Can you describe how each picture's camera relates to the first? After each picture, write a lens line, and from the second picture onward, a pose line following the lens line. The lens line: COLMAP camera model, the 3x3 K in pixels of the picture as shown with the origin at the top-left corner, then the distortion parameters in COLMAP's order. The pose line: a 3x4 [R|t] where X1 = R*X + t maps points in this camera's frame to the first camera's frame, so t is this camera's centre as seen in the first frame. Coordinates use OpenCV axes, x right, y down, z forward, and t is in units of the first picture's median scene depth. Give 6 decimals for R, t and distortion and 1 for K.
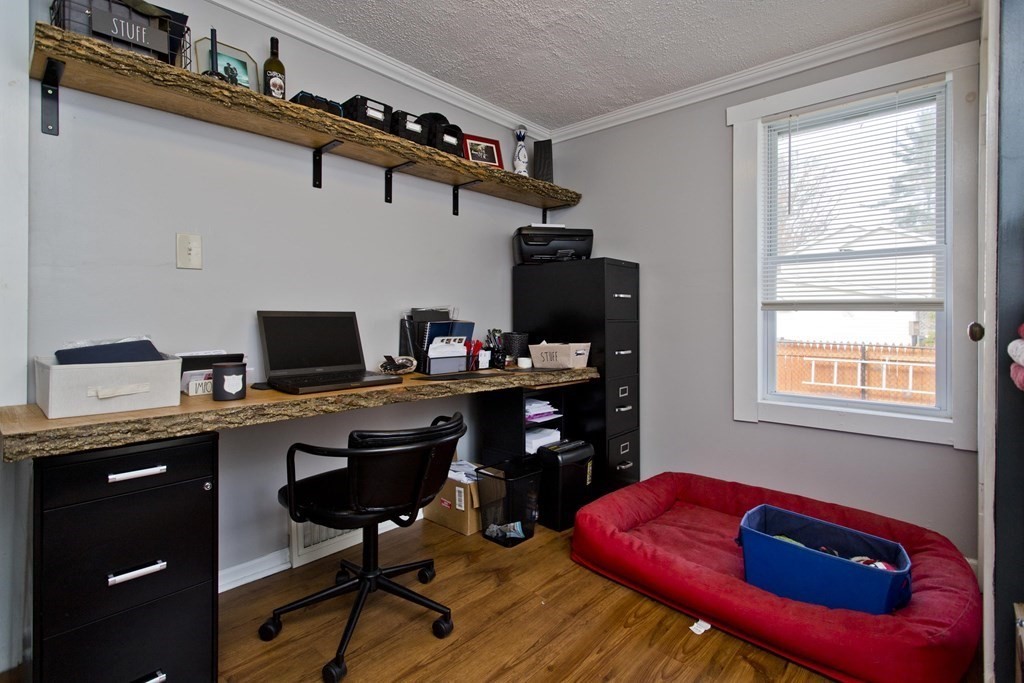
lens RADIAL K [[488.4, 0, 516.9], [0, 488.4, 320.1], [0, 0, 1]] dist [0.004589, -0.002317]
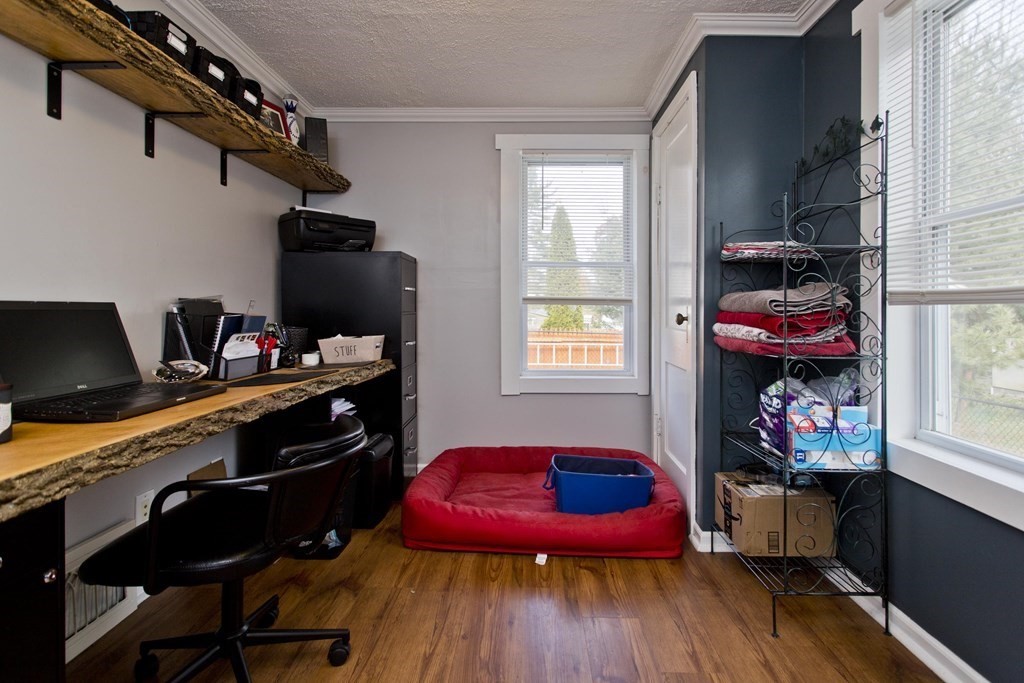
lens RADIAL K [[488.4, 0, 518.9], [0, 488.4, 310.9], [0, 0, 1]] dist [0.004589, -0.002317]
pose [[0.758988, -0.002415, 0.651100, -0.357807], [0.002937, 0.999996, 0.000286, -0.003391], [-0.651098, 0.001695, 0.758992, 0.070079]]
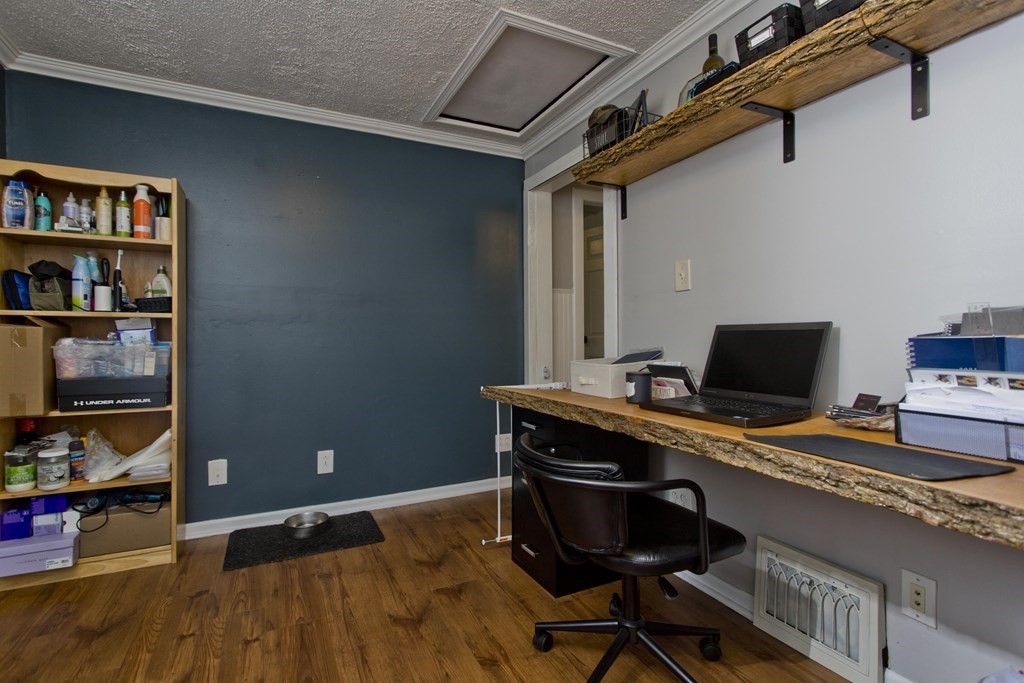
lens RADIAL K [[488.4, 0, 512.2], [0, 488.4, 334.3], [0, 0, 1]] dist [0.004589, -0.002317]
pose [[-0.361336, -0.009957, -0.932382, 0.452705], [0.000043, 0.999943, -0.010694, 0.006967], [0.932436, -0.003904, -0.361315, 0.859423]]
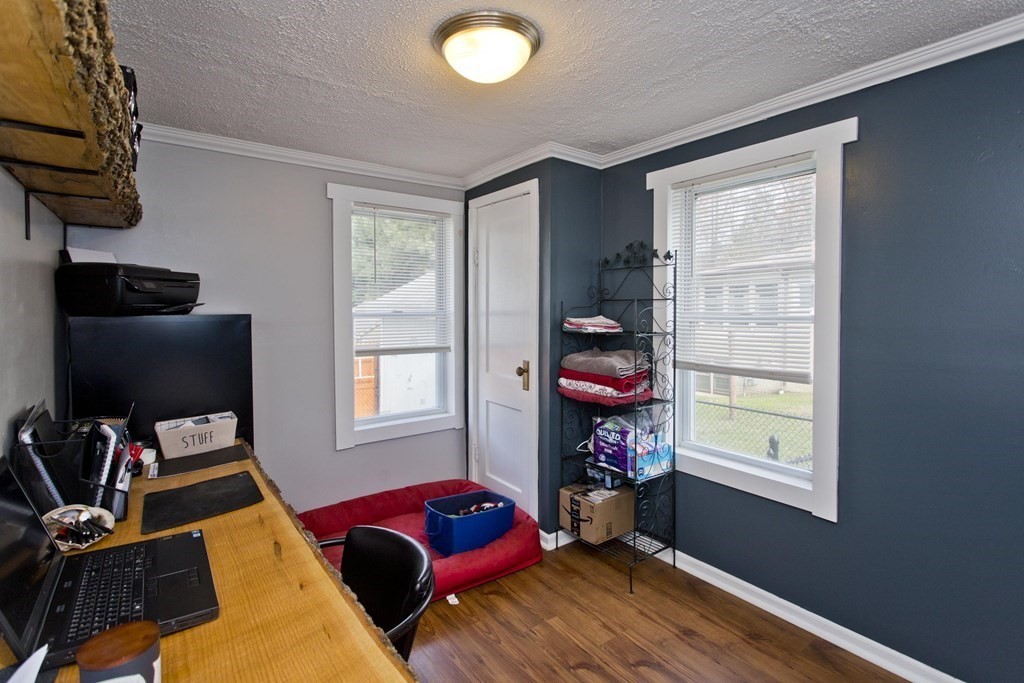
lens RADIAL K [[488.4, 0, 498.9], [0, 488.4, 321.2], [0, 0, 1]] dist [0.004589, -0.002317]
pose [[0.221243, -0.033472, 0.974644, -0.714134], [0.007471, 0.999440, 0.032628, -0.168356], [-0.975190, 0.000062, 0.221369, 0.418498]]
